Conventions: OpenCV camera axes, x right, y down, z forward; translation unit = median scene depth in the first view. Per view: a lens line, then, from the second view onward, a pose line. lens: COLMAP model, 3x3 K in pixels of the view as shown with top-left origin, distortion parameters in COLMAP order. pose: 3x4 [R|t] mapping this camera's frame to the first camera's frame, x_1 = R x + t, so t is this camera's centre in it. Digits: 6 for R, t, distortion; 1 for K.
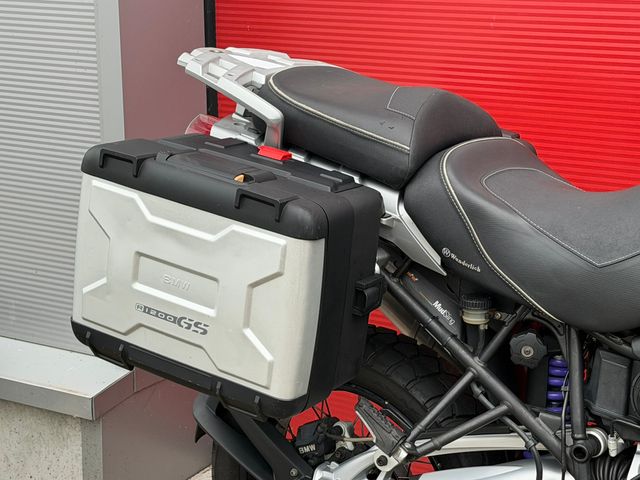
lens RADIAL K [[1402.5, 0, 321.2], [0, 1402.5, 227.5], [0, 0, 1]] dist [0.076915, 0.013657]
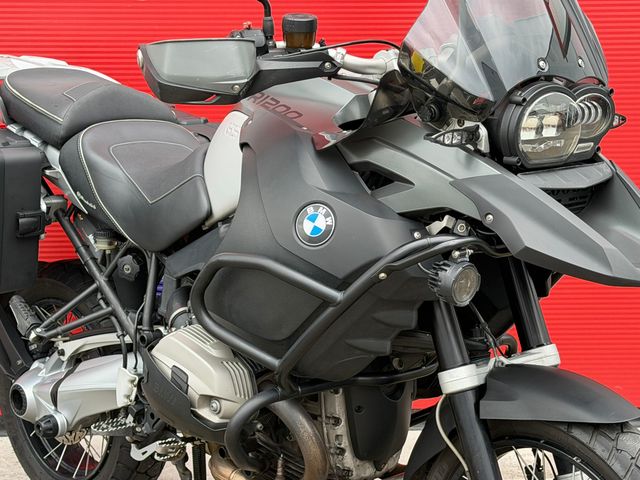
lens RADIAL K [[1373.5, 0, 335.9], [0, 1373.5, 241.7], [0, 0, 1]] dist [0.150117, -0.012205]
pose [[0.972172, 0.053331, -0.228119, 0.657001], [-0.063276, 0.997328, -0.036502, 0.098402], [0.225563, 0.049920, 0.972949, -0.278082]]
